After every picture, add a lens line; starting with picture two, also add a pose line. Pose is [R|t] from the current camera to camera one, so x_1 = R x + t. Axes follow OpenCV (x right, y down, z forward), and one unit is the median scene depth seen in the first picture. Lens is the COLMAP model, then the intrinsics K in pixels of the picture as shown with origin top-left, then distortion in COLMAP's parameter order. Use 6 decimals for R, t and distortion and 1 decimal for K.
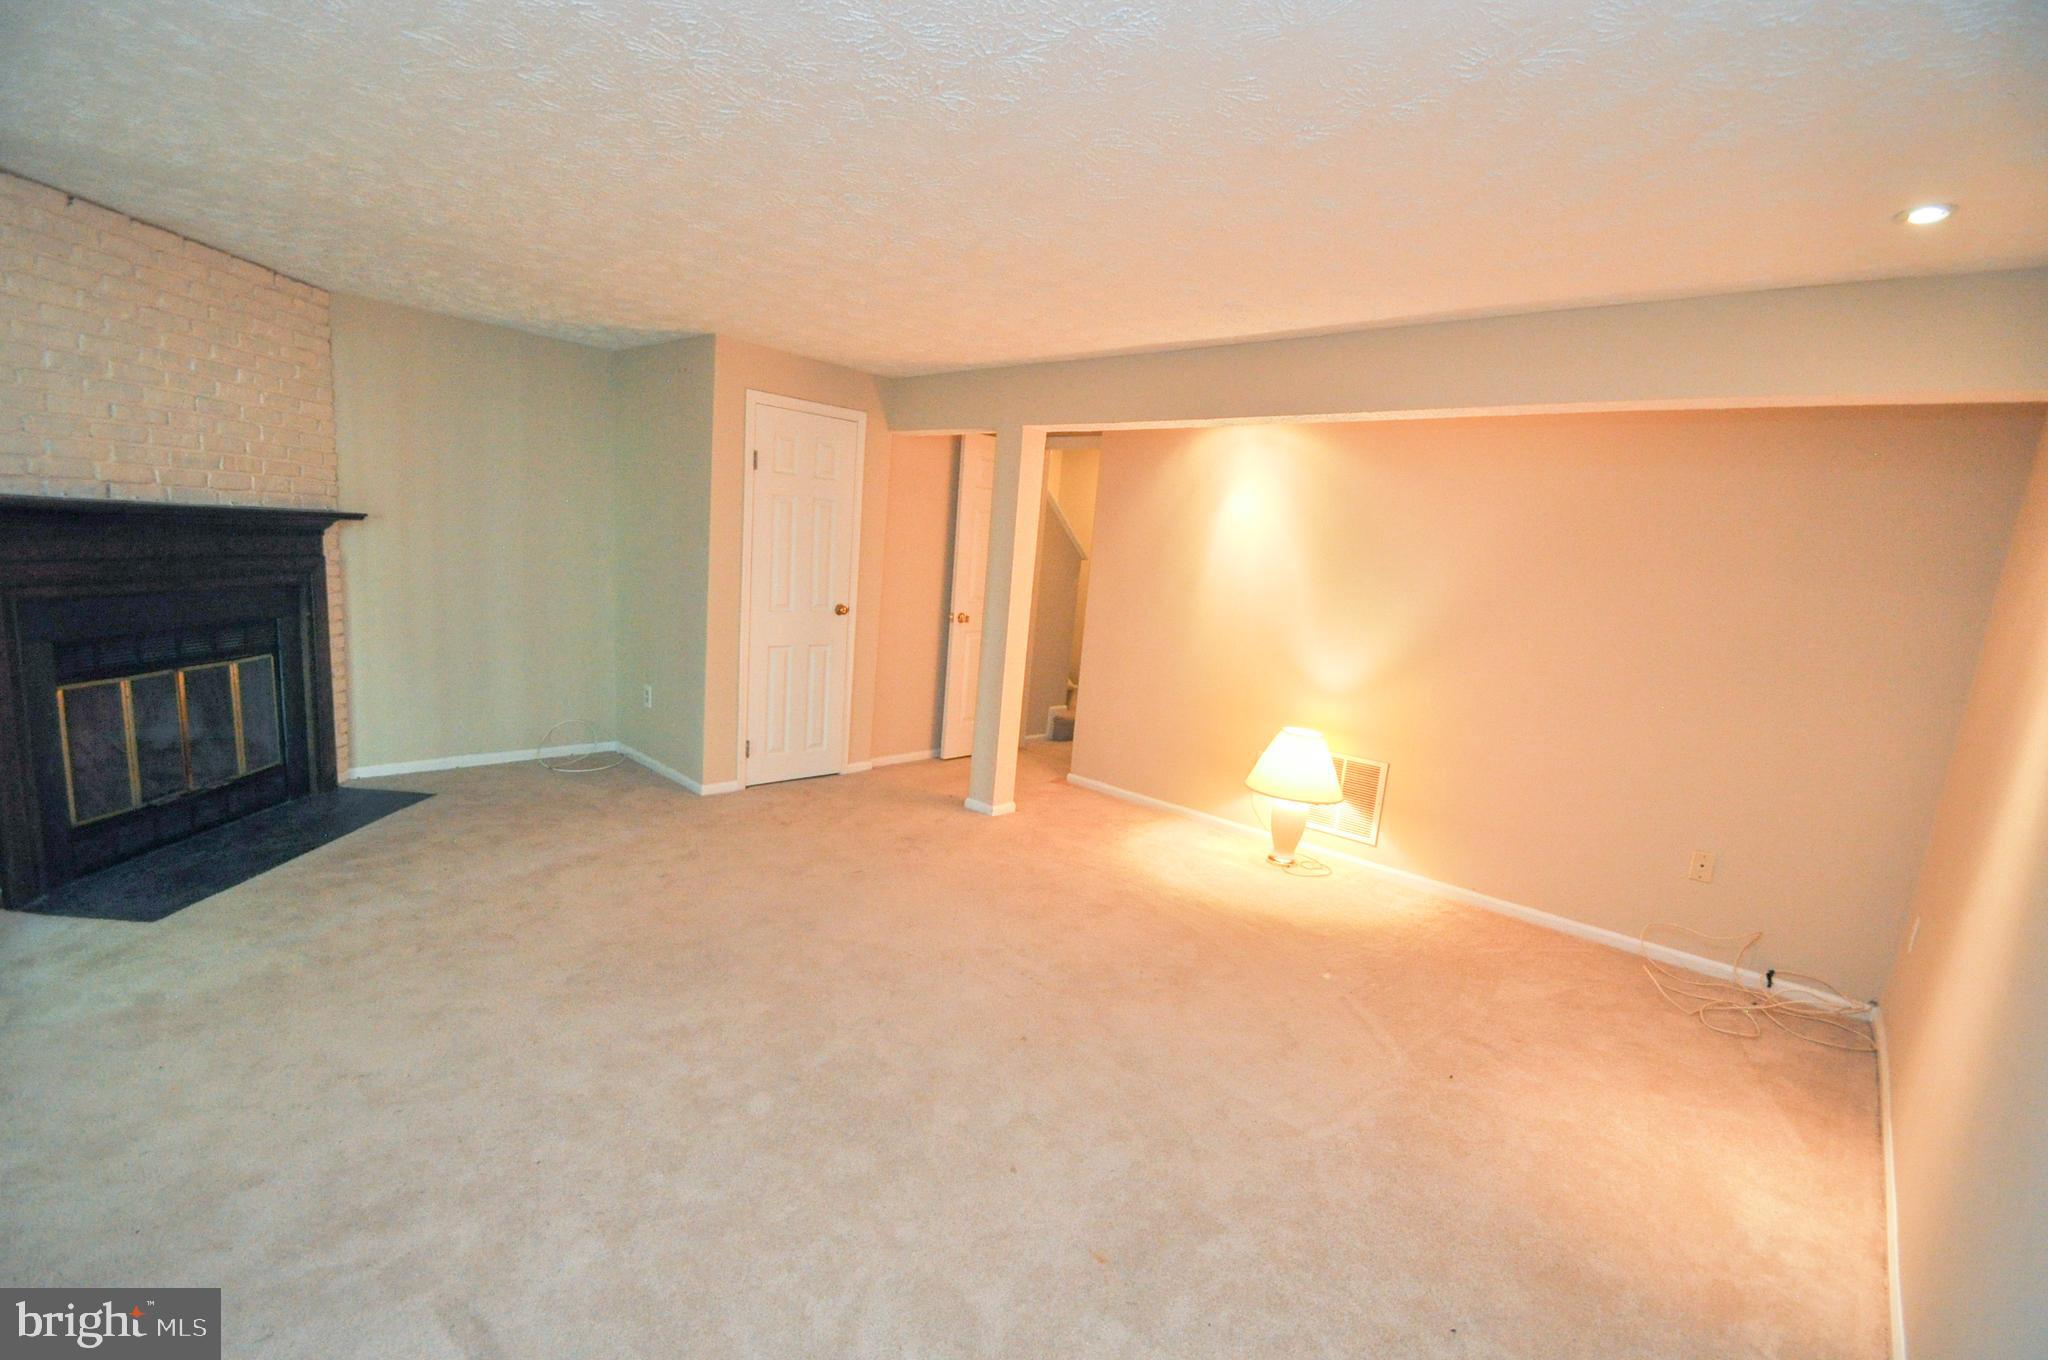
lens RADIAL K [[894.9, 0, 1006.5], [0, 894.9, 714.7], [0, 0, 1]] dist [0.015437, -0.020589]
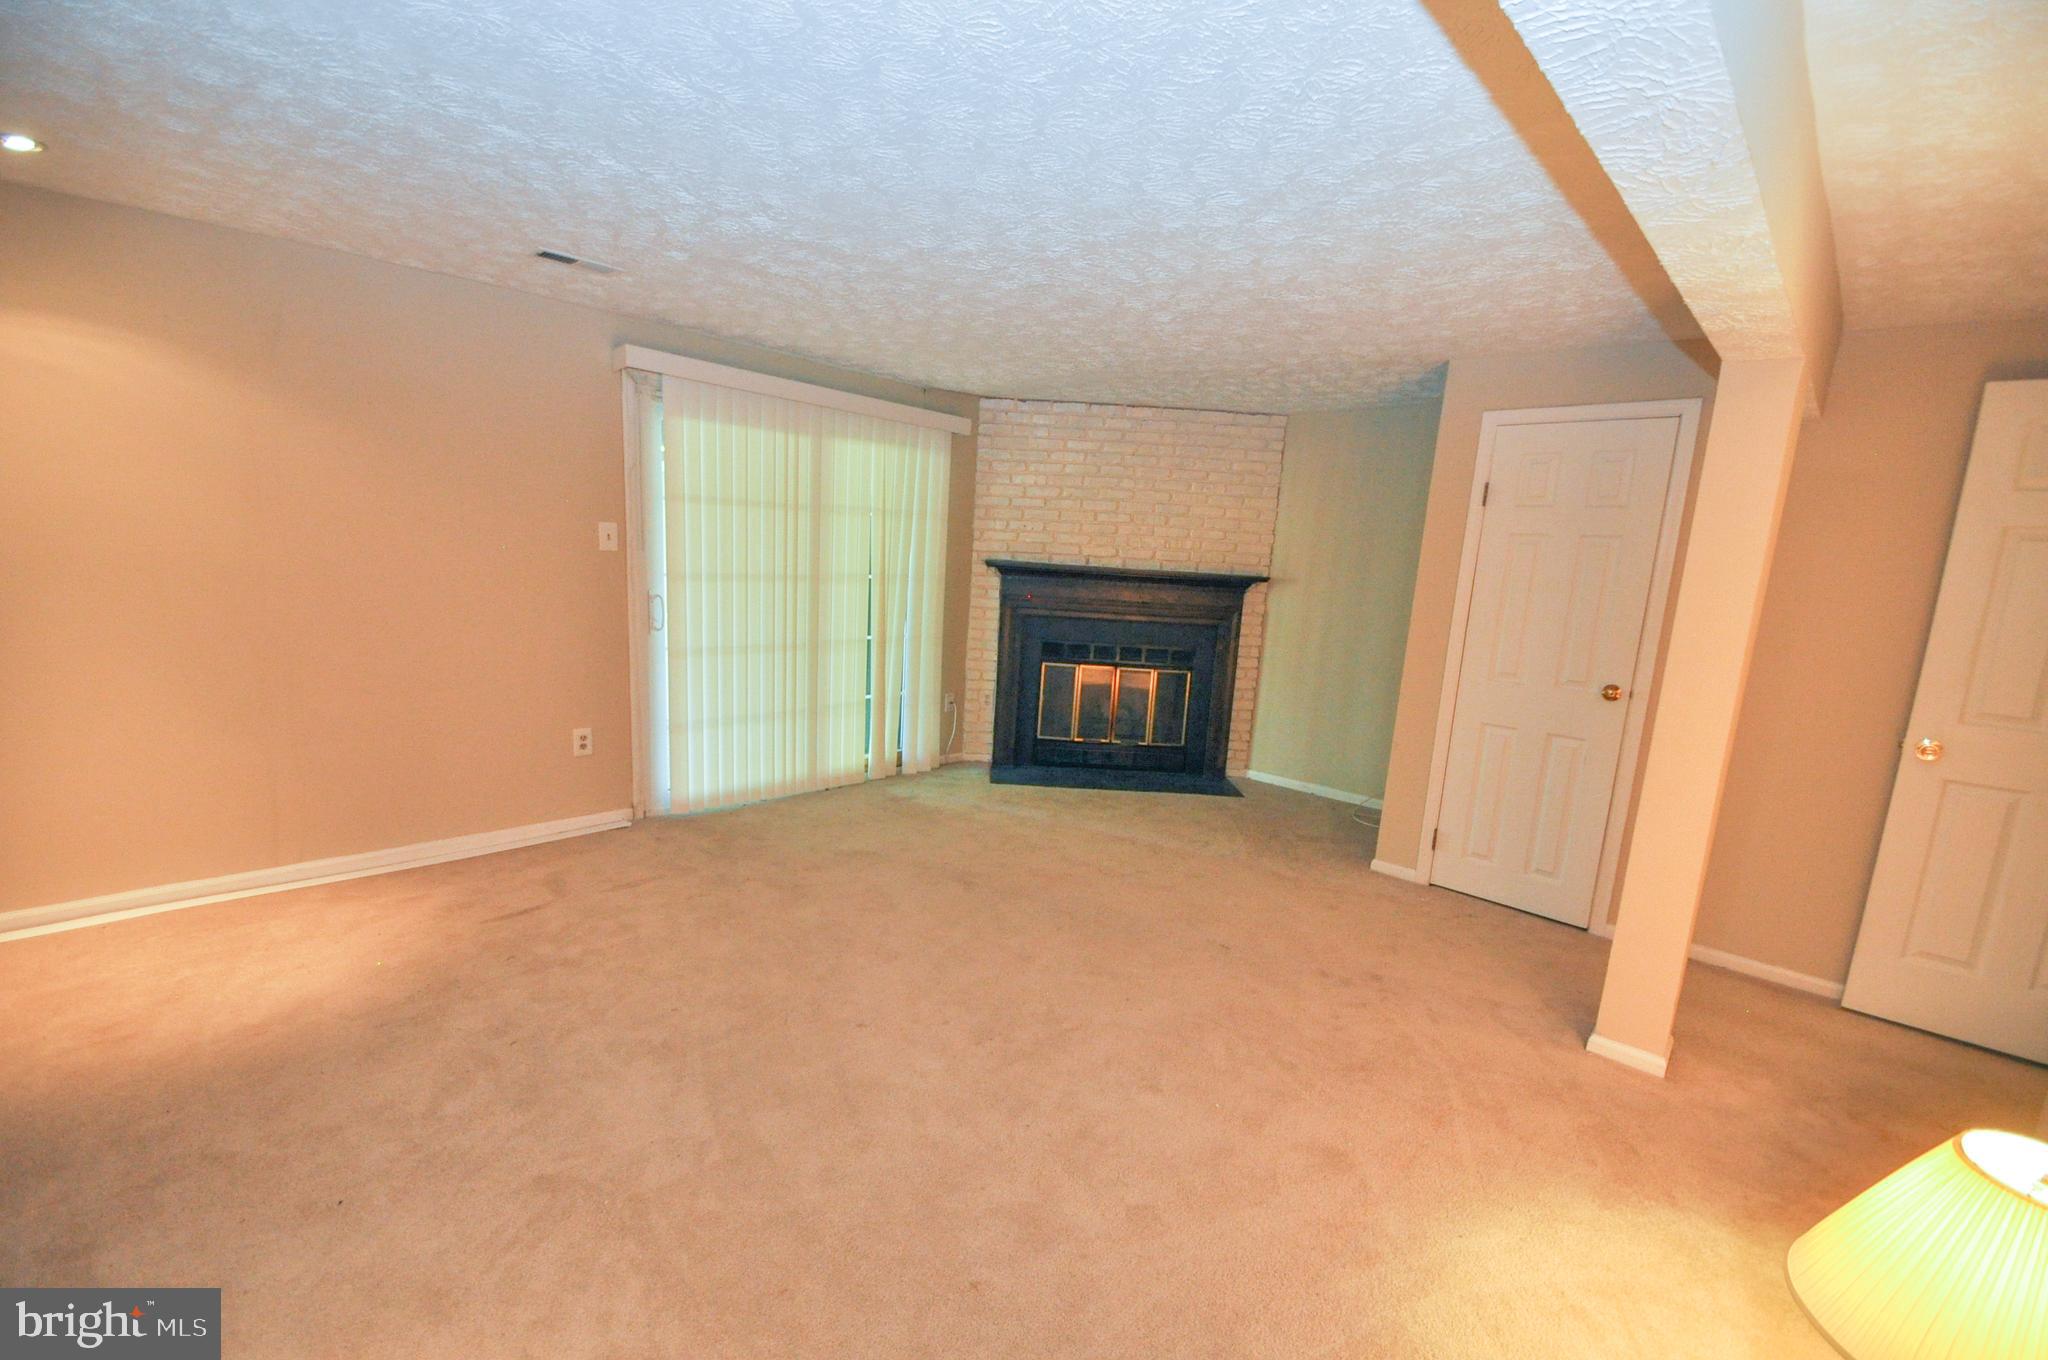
lens RADIAL K [[894.9, 0, 1006.5], [0, 894.9, 714.7], [0, 0, 1]] dist [0.015437, -0.020589]
pose [[-0.011832, 0.101997, -0.994714, 0.580914], [-0.238736, 0.965727, 0.101864, -0.068640], [0.971012, 0.238680, 0.012924, 0.623275]]
